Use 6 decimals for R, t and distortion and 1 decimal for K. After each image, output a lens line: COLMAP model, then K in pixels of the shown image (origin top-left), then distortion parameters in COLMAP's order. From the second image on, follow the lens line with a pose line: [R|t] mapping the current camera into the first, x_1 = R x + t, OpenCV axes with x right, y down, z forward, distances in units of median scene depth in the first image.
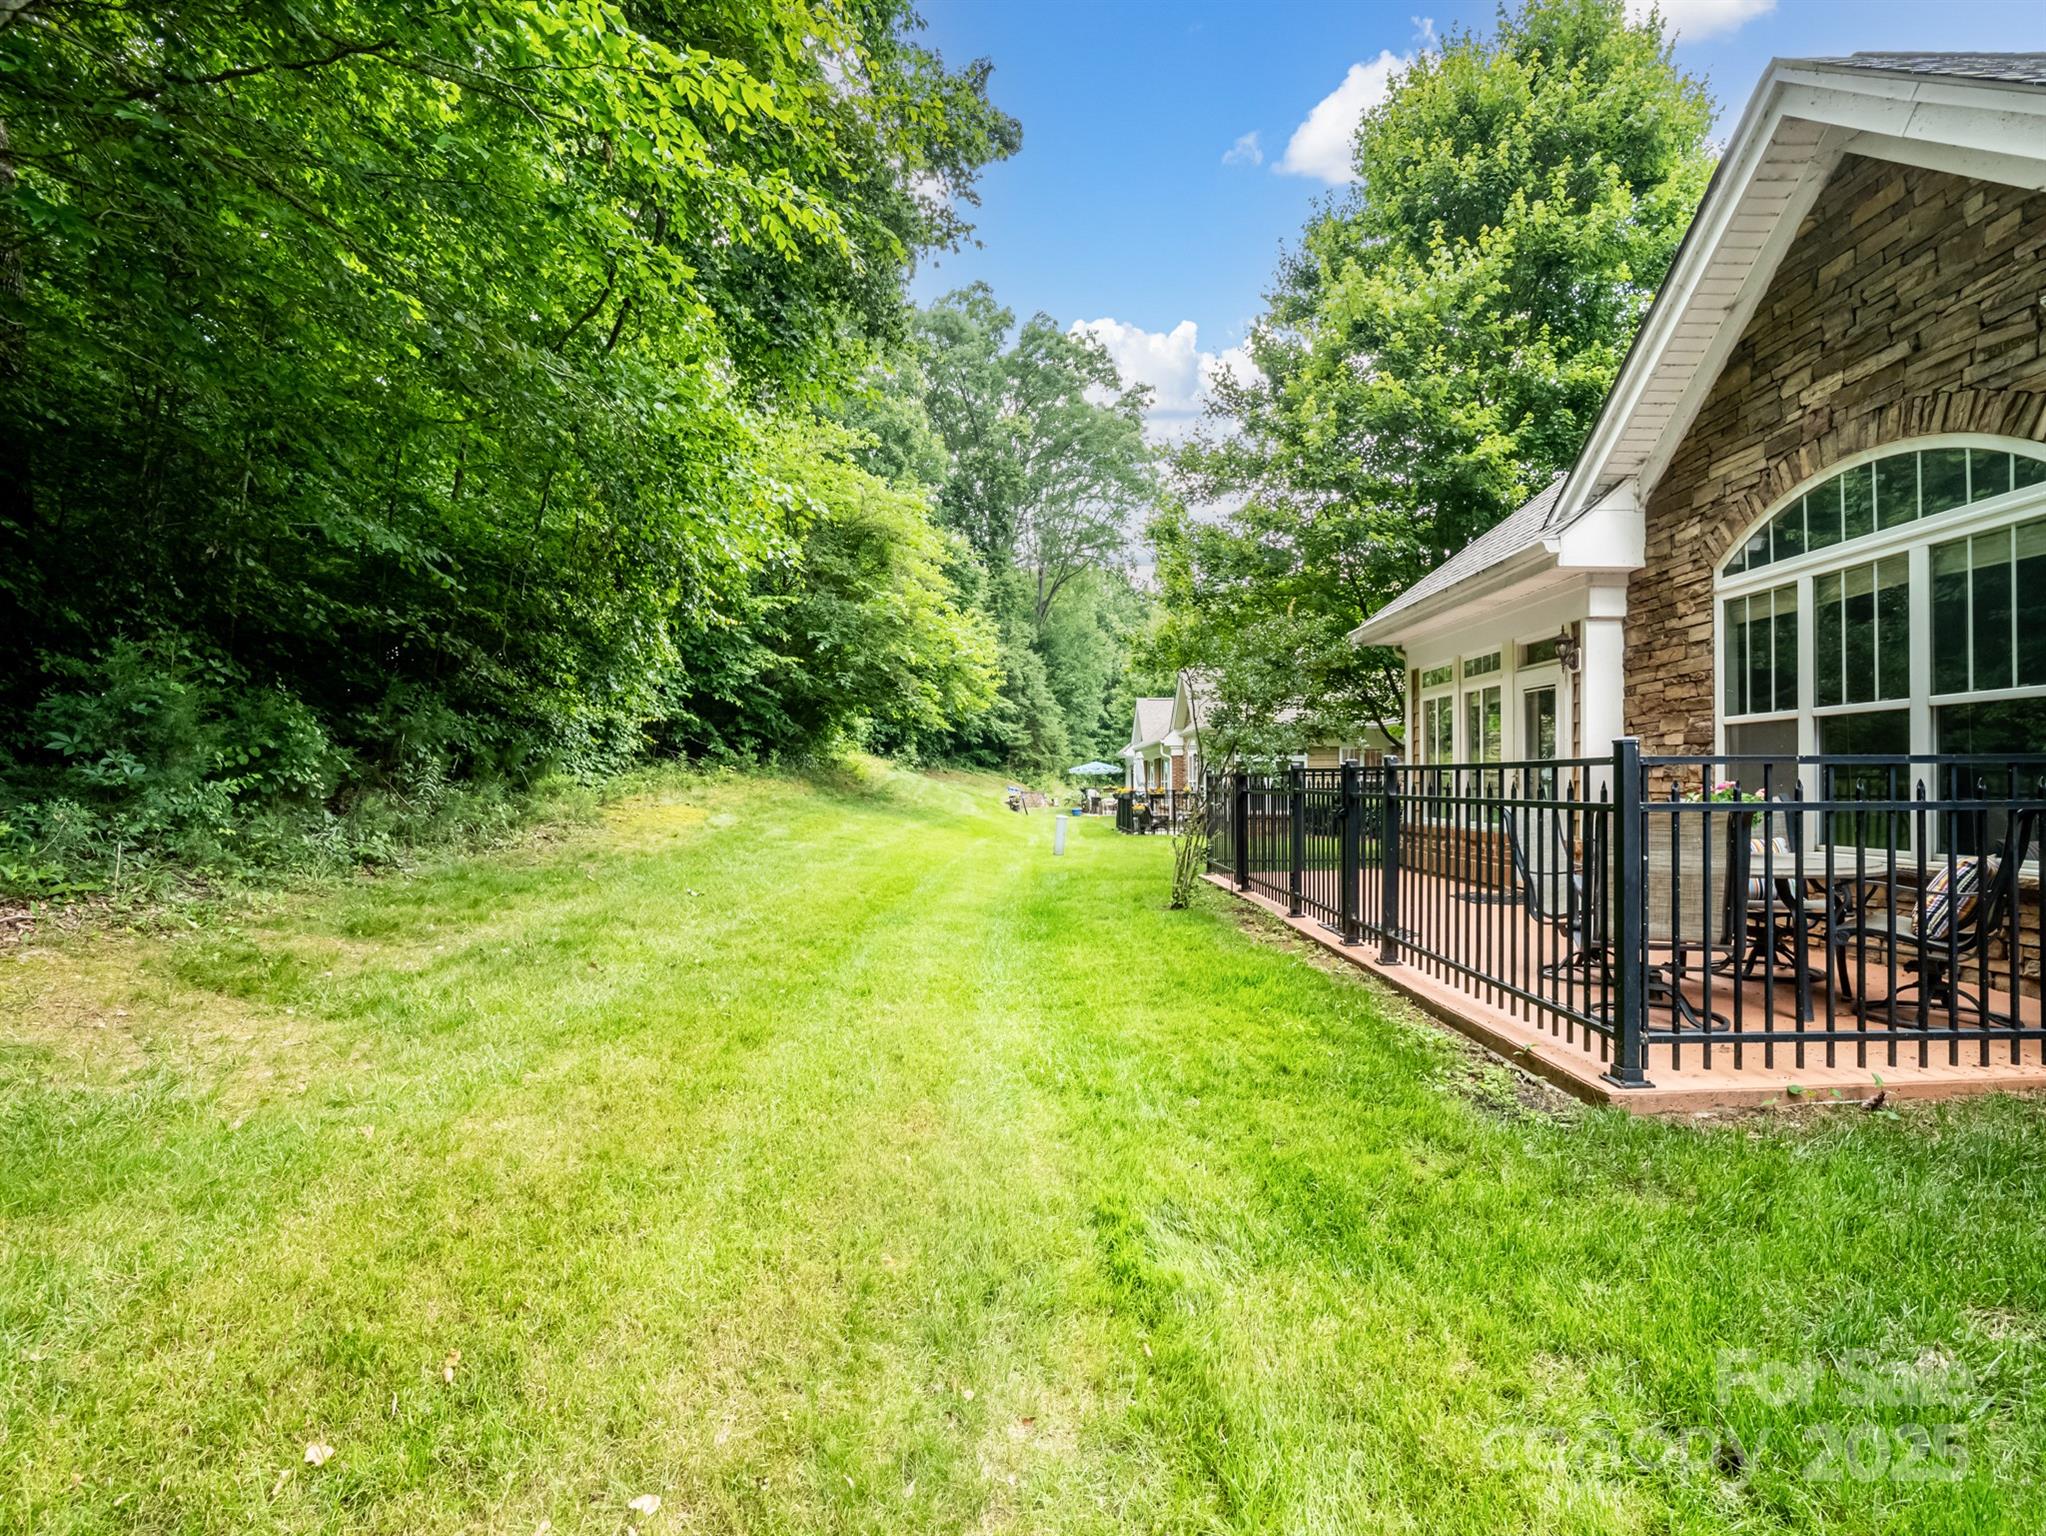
lens RADIAL K [[988.2, 0, 1023.3], [0, 988.2, 774.5], [0, 0, 1]] dist [0.000539, 0.000964]
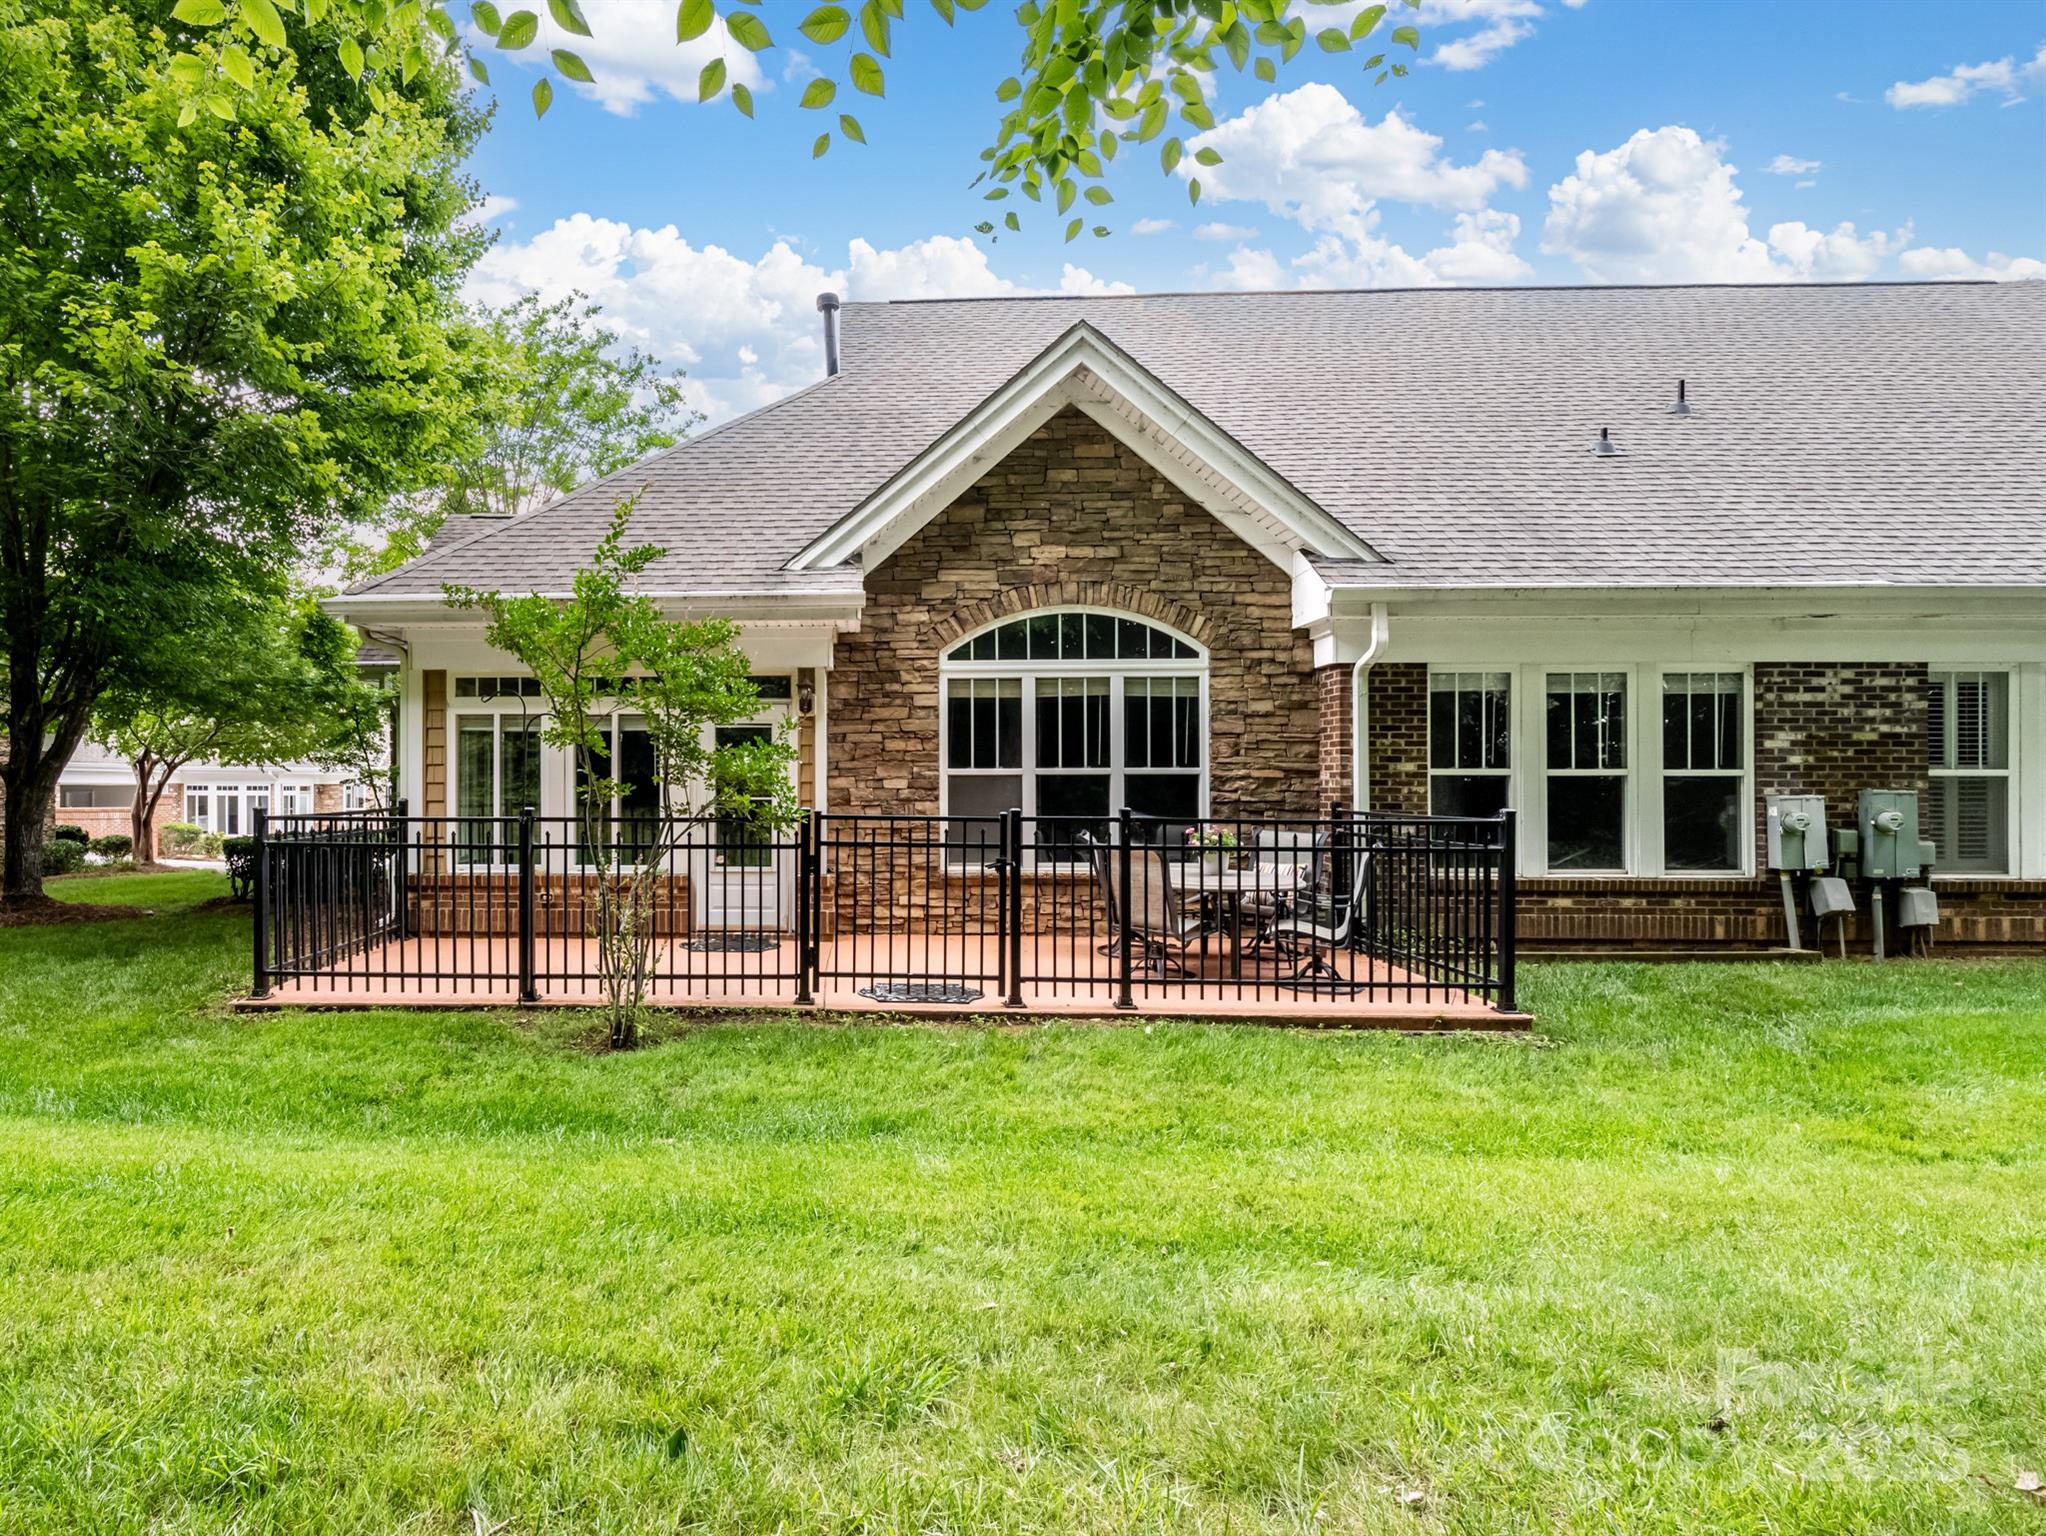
lens RADIAL K [[988.2, 0, 1021.3], [0, 988.2, 777.5], [0, 0, 1]] dist [0.000539, 0.000964]
pose [[0.054681, 0.005534, 0.998489, -0.568063], [-0.011899, 0.999917, -0.004891, -0.041773], [-0.998433, -0.011614, 0.054742, 0.831473]]
